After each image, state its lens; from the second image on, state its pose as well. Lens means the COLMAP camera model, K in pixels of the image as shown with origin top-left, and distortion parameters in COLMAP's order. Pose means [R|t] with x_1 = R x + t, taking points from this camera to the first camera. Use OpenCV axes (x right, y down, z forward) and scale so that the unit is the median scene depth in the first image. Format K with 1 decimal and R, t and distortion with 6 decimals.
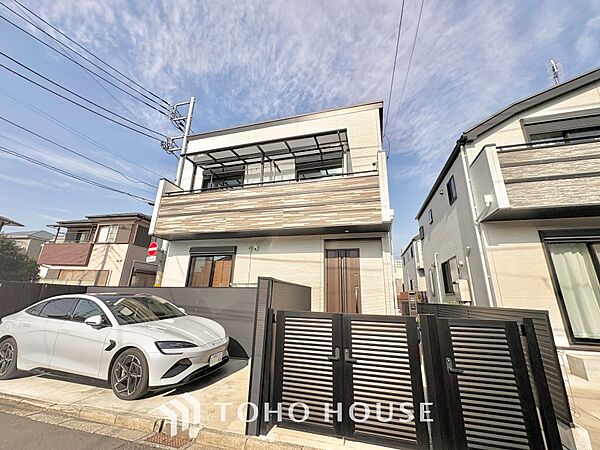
lens RADIAL K [[241.1, 0, 298.0], [0, 241.1, 223.4], [0, 0, 1]] dist [0.000105, -0.000316]
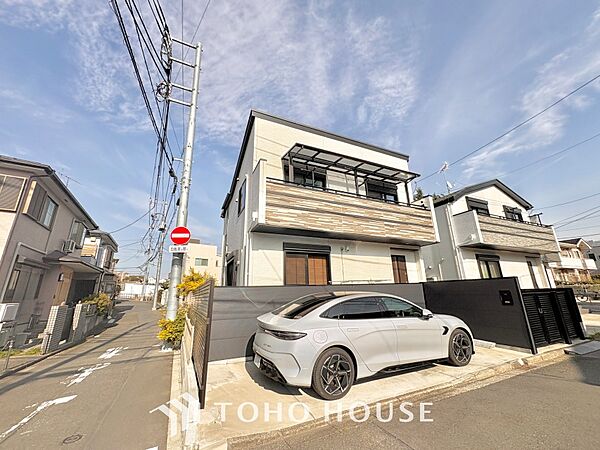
lens RADIAL K [[258.8, 0, 299.1], [0, 258.8, 239.1], [0, 0, 1]] dist [0.001237, 0.000377]
pose [[0.739446, 0.093699, 0.666664, -1.147035], [-0.156380, 0.987087, 0.034719, 0.045533], [-0.654802, -0.129926, 0.744550, 0.246795]]
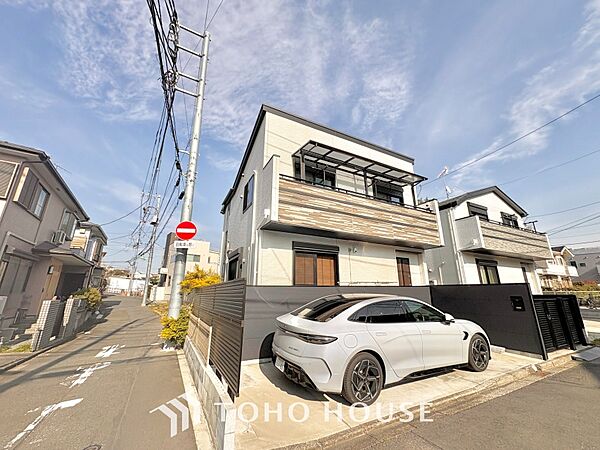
lens RADIAL K [[259.1, 0, 300.0], [0, 259.1, 240.5], [0, 0, 1]] dist [0.002124, 0.000382]
pose [[0.707158, 0.110386, 0.698386, -1.191635], [-0.190406, 0.980979, 0.037746, 0.057980], [-0.680935, -0.159670, 0.714726, 0.315936]]
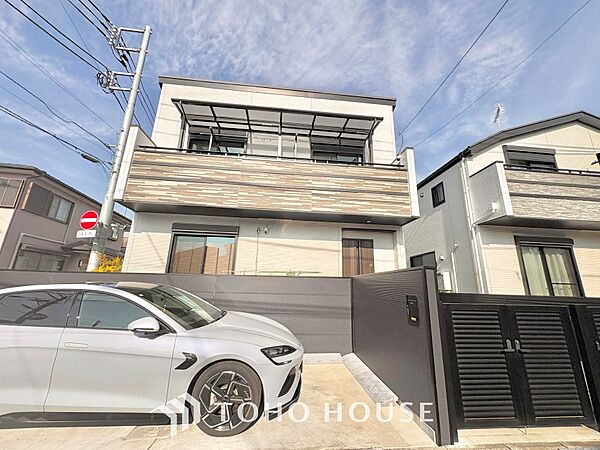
lens RADIAL K [[246.8, 0, 294.8], [0, 246.8, 226.0], [0, 0, 1]] dist [0.001347, 0.000137]
pose [[0.929824, 0.084949, 0.358065, -0.392670], [-0.108227, 0.993087, 0.045438, 0.032885], [-0.351730, -0.081001, 0.932590, 0.136336]]
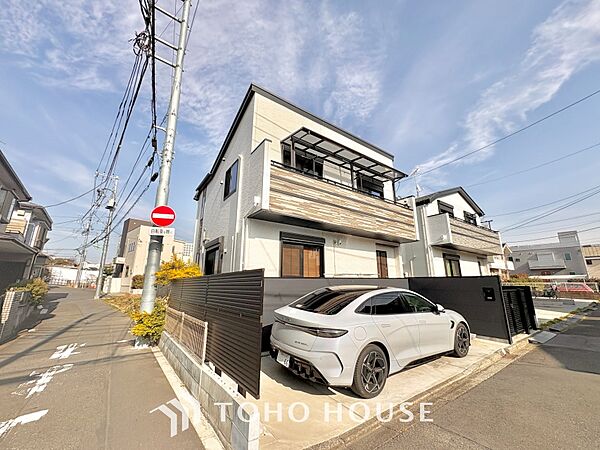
lens RADIAL K [[257.3, 0, 307.8], [0, 257.3, 243.0], [0, 0, 1]] dist [0.006626, -0.000734]
pose [[0.590721, 0.096636, 0.801068, -1.220314], [-0.223422, 0.973573, 0.047308, 0.077611], [-0.775326, -0.206922, 0.596701, 0.391082]]
